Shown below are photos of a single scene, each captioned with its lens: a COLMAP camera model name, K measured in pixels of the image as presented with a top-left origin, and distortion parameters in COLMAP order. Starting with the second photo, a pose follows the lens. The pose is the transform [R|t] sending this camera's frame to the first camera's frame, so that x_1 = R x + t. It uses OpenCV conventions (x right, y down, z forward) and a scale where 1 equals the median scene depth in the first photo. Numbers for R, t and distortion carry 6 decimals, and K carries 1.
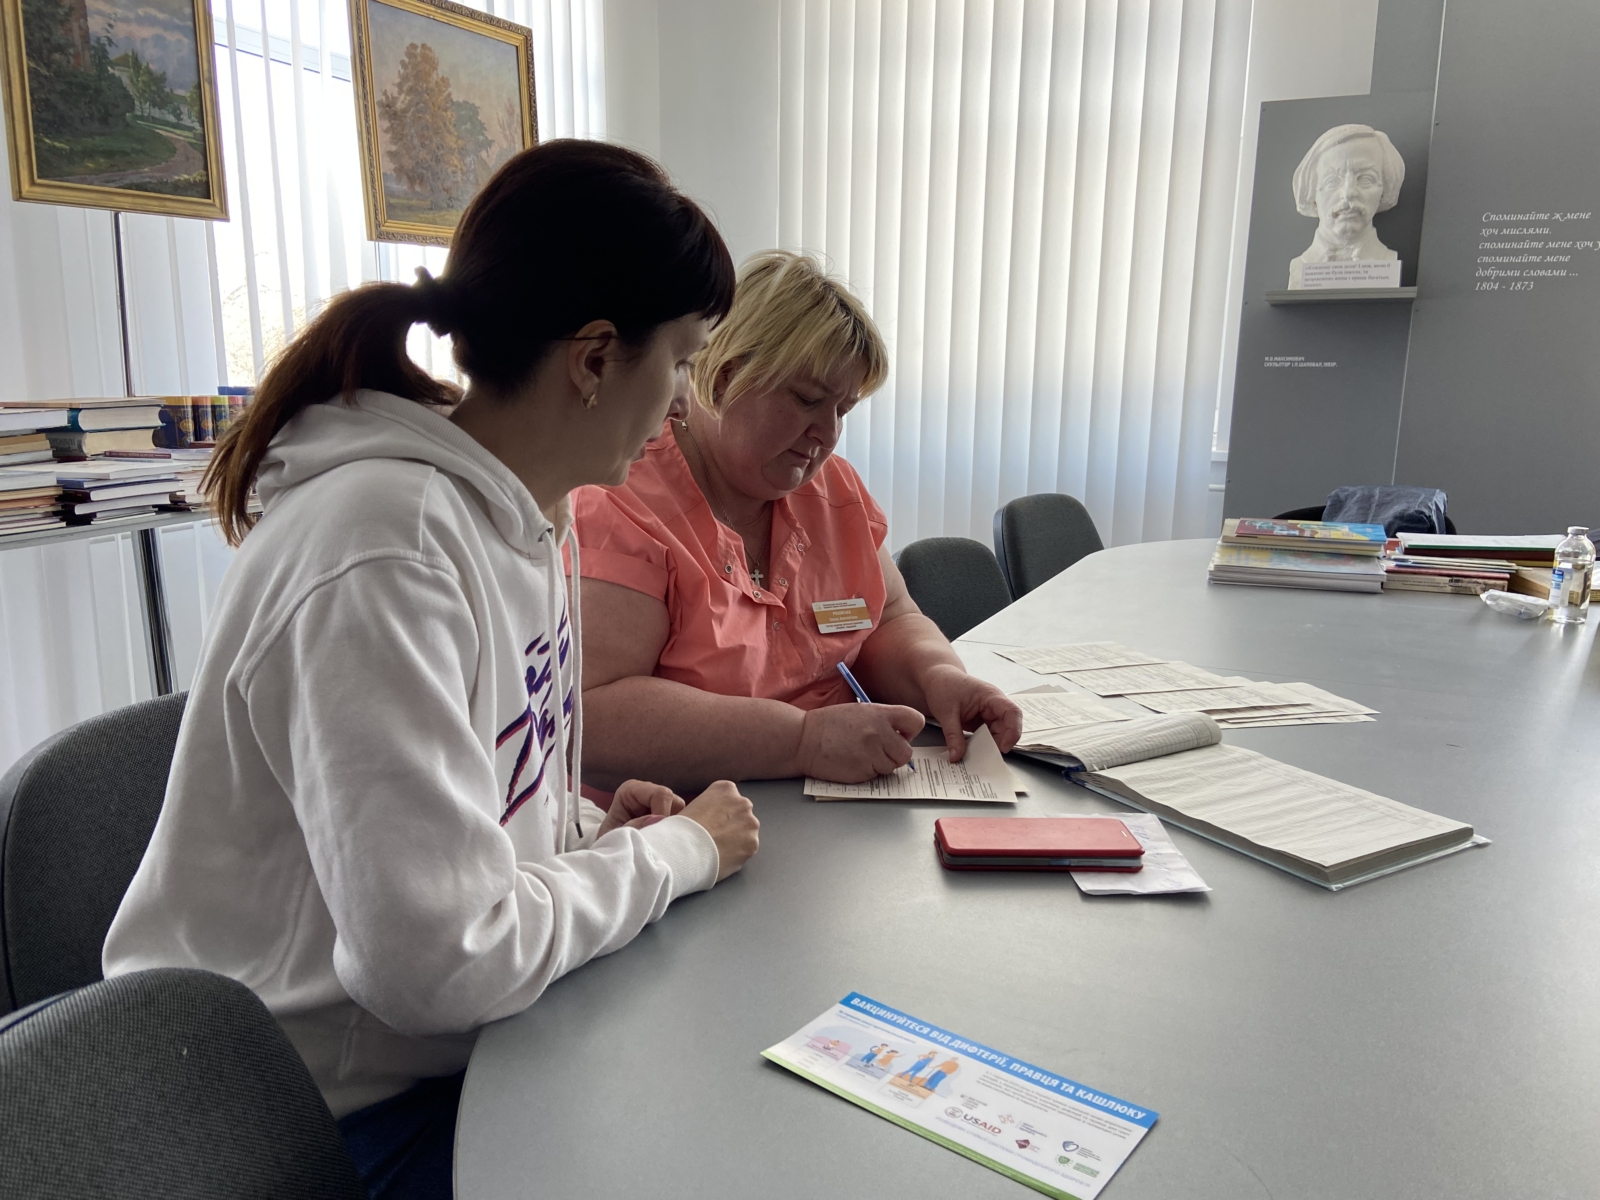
lens RADIAL K [[1207.8, 0, 786.5], [0, 1207.8, 593.9], [0, 0, 1]] dist [0.091111, -0.106177]
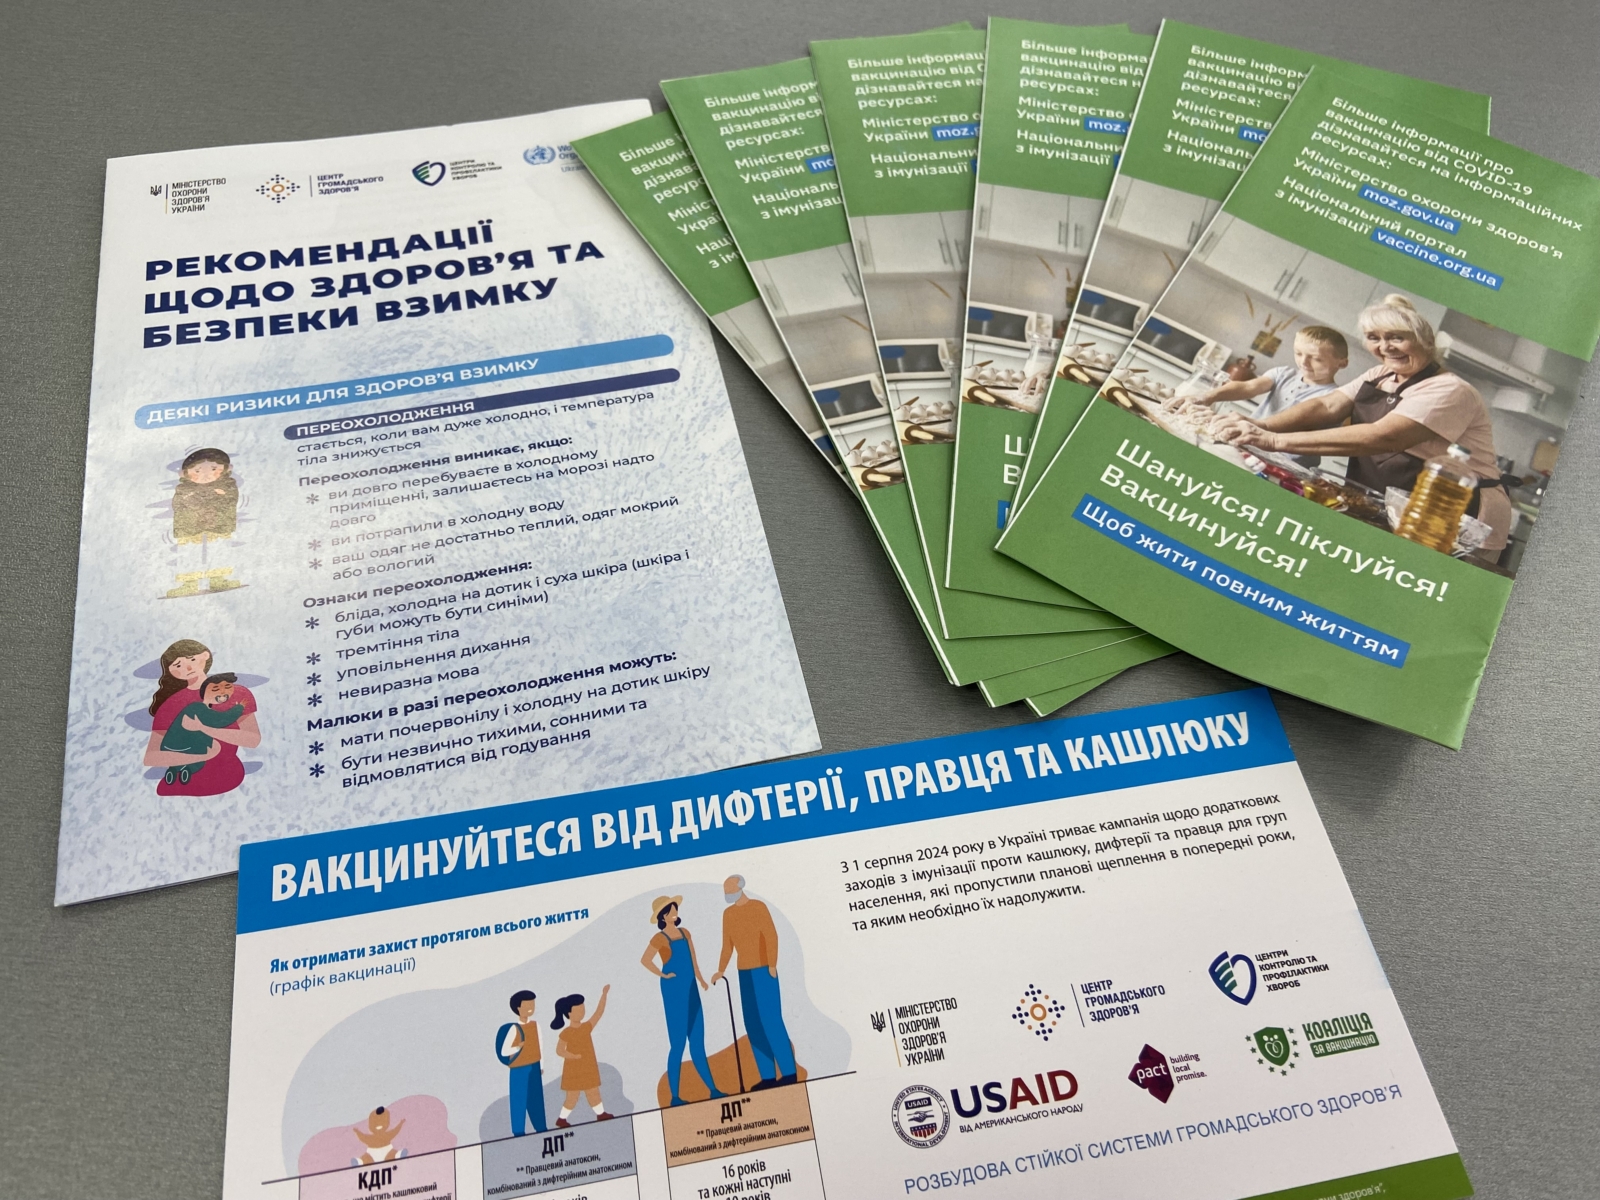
lens RADIAL K [[1207.8, 0, 800.0], [0, 1207.8, 599.8], [0, 0, 1]] dist [0.091111, -0.106177]
pose [[0.663318, -0.637167, 0.392464, 0.072589], [0.115770, 0.605506, 0.787375, 0.086814], [-0.739328, -0.476844, 0.475408, 0.876779]]
